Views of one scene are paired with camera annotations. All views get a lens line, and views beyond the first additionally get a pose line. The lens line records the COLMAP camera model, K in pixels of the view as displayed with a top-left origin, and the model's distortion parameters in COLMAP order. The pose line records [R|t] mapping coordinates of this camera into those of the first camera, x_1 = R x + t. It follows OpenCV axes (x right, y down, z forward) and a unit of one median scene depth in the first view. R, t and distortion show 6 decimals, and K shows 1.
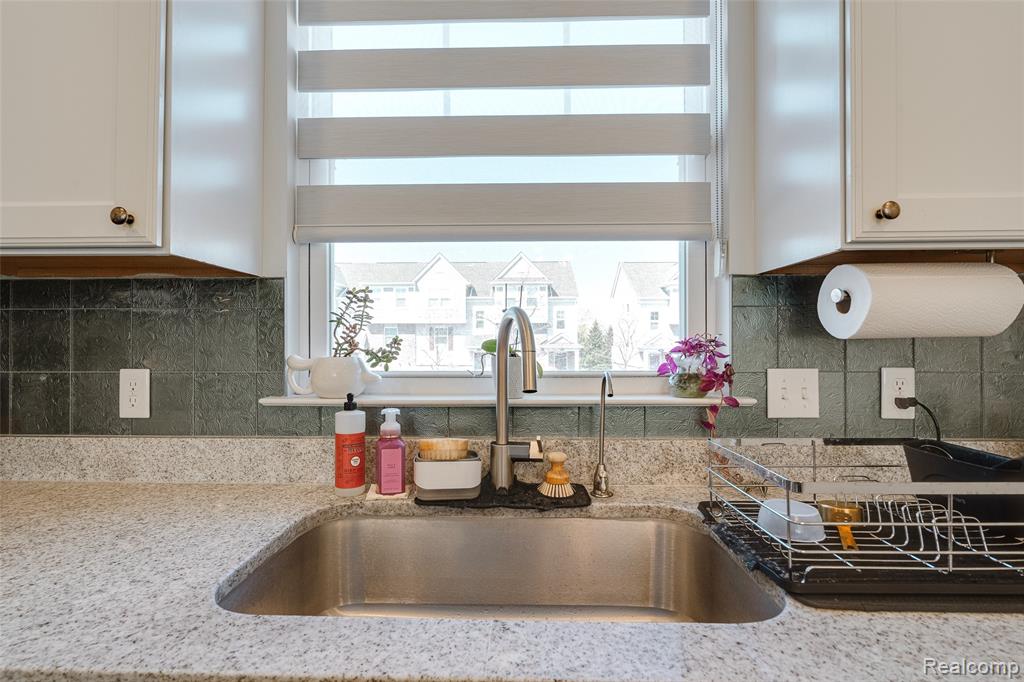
lens RADIAL K [[481.8, 0, 511.0], [0, 481.8, 336.2], [0, 0, 1]] dist [-0.002599, 0.002298]
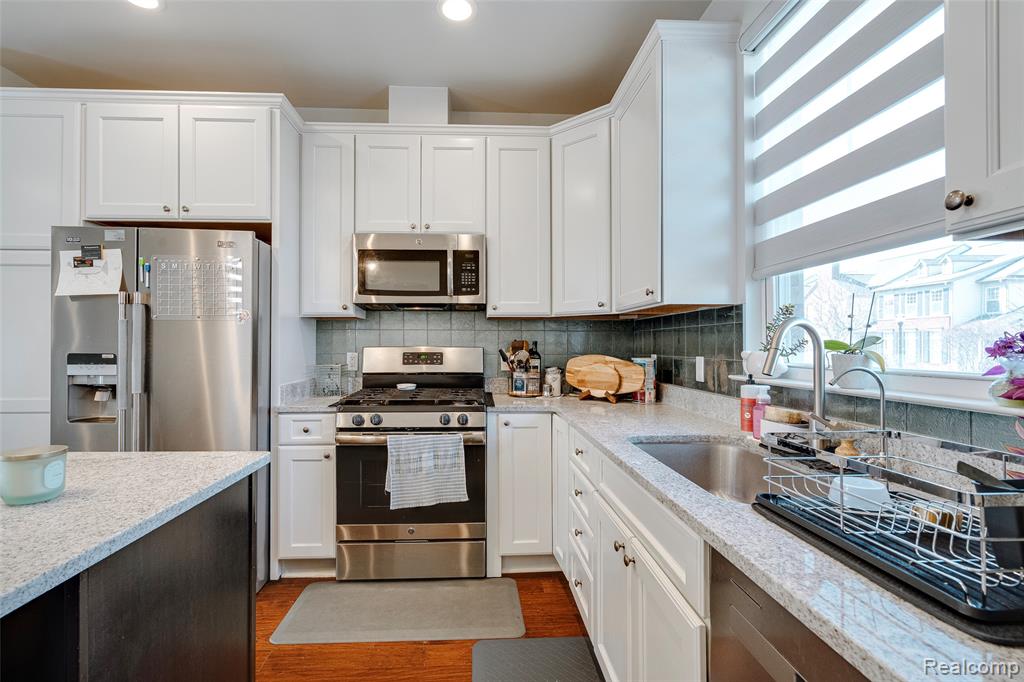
lens RADIAL K [[470.1, 0, 490.5], [0, 470.1, 341.7], [0, 0, 1]] dist [-0.003048, 0.002368]
pose [[0.066334, -0.003847, -0.997790, 1.108114], [0.013811, 0.999900, -0.002937, 0.001208], [0.997702, -0.013586, 0.066380, 0.019077]]
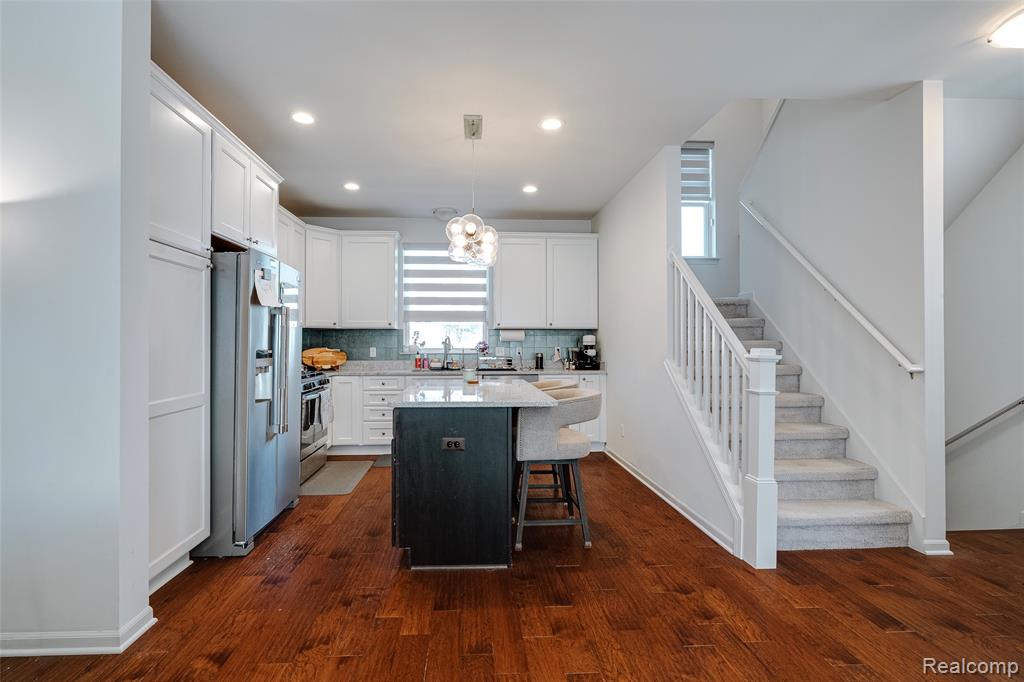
lens RADIAL K [[469.0, 0, 494.6], [0, 469.0, 342.6], [0, 0, 1]] dist [0.005299, 0.002020]
pose [[0.996815, 0.000051, 0.079744, 0.109120], [-0.001264, 0.999884, 0.015157, -0.060069], [-0.079734, -0.015209, 0.996700, -4.182337]]
